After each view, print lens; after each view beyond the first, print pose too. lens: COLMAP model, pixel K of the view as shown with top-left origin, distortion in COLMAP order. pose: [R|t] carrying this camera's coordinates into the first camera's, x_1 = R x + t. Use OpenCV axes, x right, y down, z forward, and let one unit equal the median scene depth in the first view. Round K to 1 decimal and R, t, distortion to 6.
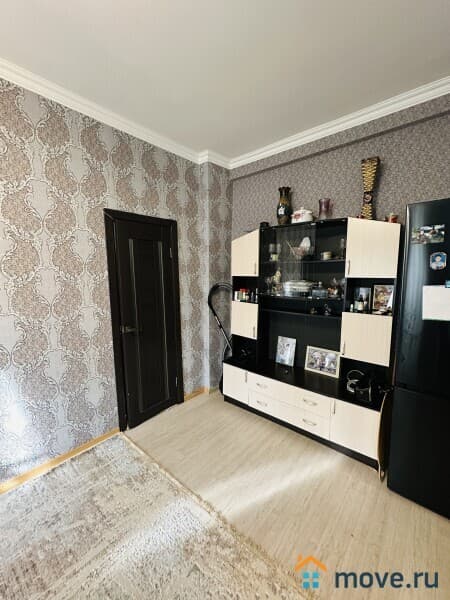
lens RADIAL K [[247.3, 0, 225.7], [0, 247.3, 300.0], [0, 0, 1]] dist [-0.002780, 0.000915]
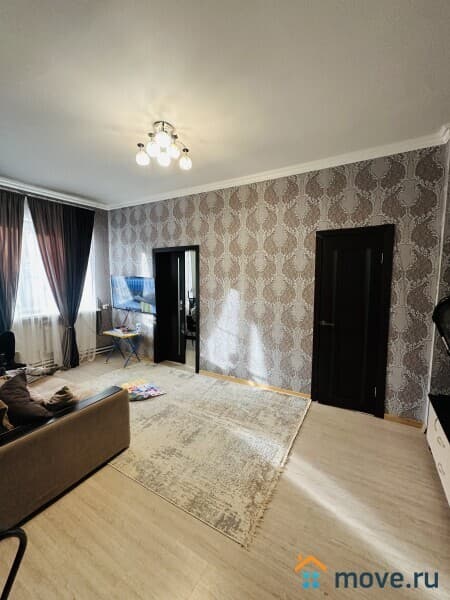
lens RADIAL K [[247.3, 0, 224.7], [0, 247.3, 300.3], [0, 0, 1]] dist [-0.002780, 0.000915]
pose [[0.179757, 0.095843, -0.979031, 0.795204], [-0.116369, 0.990326, 0.075582, -0.036081], [0.976804, 0.100342, 0.189171, 0.277118]]
